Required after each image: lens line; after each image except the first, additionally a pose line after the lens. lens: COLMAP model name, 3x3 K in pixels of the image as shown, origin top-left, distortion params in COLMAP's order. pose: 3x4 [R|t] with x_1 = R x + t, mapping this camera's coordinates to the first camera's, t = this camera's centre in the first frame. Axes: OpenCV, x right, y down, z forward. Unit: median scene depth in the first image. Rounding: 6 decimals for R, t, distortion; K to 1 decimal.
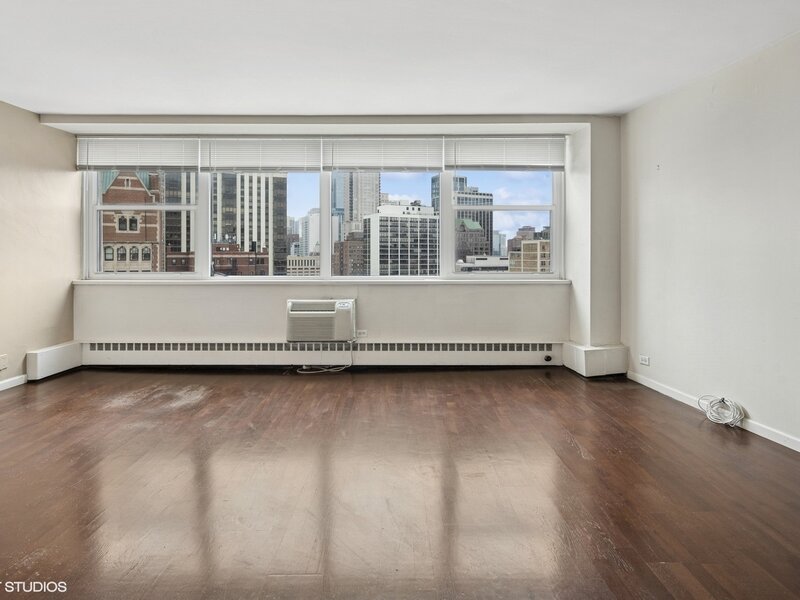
lens RADIAL K [[446.5, 0, 400.3], [0, 446.5, 280.7], [0, 0, 1]] dist [-0.002134, 0.000031]
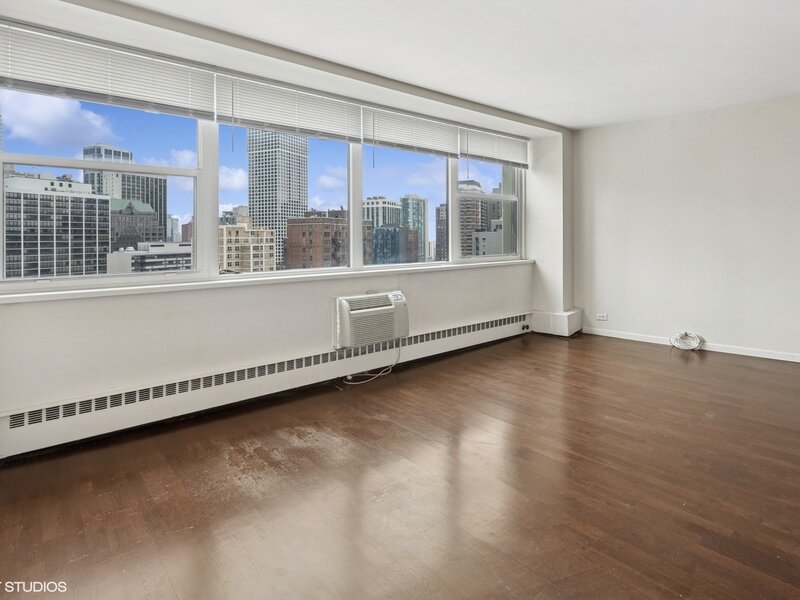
lens RADIAL K [[444.6, 0, 401.7], [0, 444.6, 261.6], [0, 0, 1]] dist [0.001574, -0.001231]
pose [[0.775333, -0.041337, 0.630198, -0.658491], [0.047442, 0.998848, 0.007150, -0.022343], [-0.629768, 0.024354, 0.776401, 0.298129]]
